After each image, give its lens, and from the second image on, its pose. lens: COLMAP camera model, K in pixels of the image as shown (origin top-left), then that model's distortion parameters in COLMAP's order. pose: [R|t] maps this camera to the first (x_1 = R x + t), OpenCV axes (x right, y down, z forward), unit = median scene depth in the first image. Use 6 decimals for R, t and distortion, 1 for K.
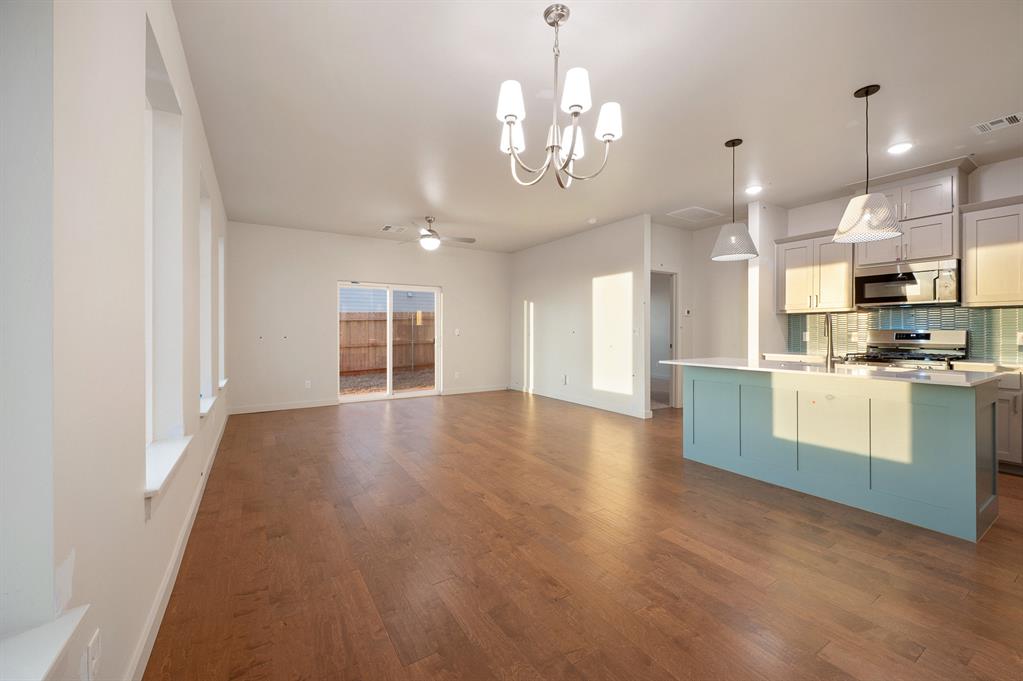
lens RADIAL K [[413.4, 0, 513.9], [0, 413.4, 329.4], [0, 0, 1]] dist [0.000944, 0.000326]
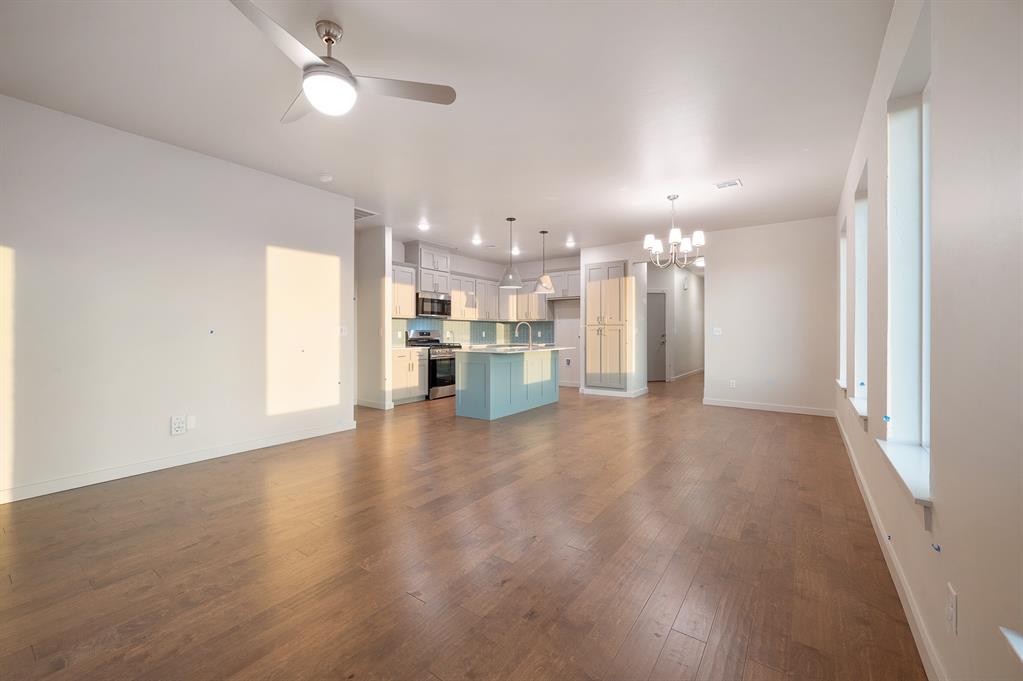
lens RADIAL K [[407.7, 0, 515.0], [0, 407.7, 331.5], [0, 0, 1]] dist [-0.001591, -0.000463]
pose [[-0.383398, 0.000975, 0.923583, -0.795251], [-0.005019, 0.999982, -0.003139, 0.010261], [-0.923569, -0.005839, -0.383387, 1.278601]]
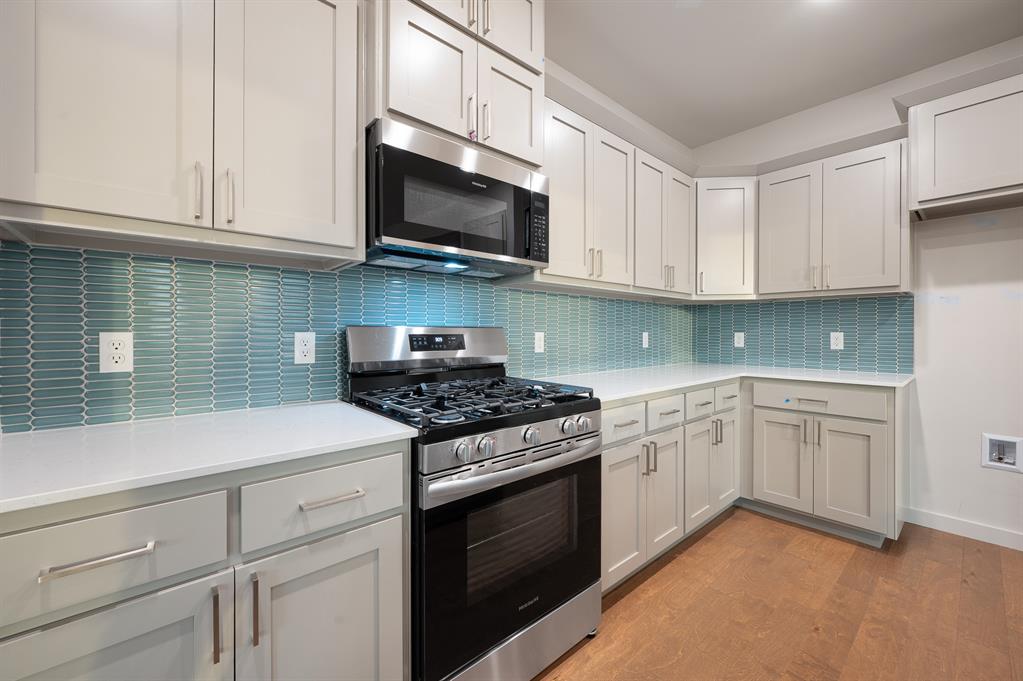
lens RADIAL K [[404.5, 0, 512.5], [0, 404.5, 333.9], [0, 0, 1]] dist [-0.000726, 0.000052]
pose [[-0.151990, -0.003625, 0.988375, 0.531076], [-0.004622, 0.999985, 0.002957, 0.006867], [-0.988371, -0.004119, -0.152005, 0.959945]]
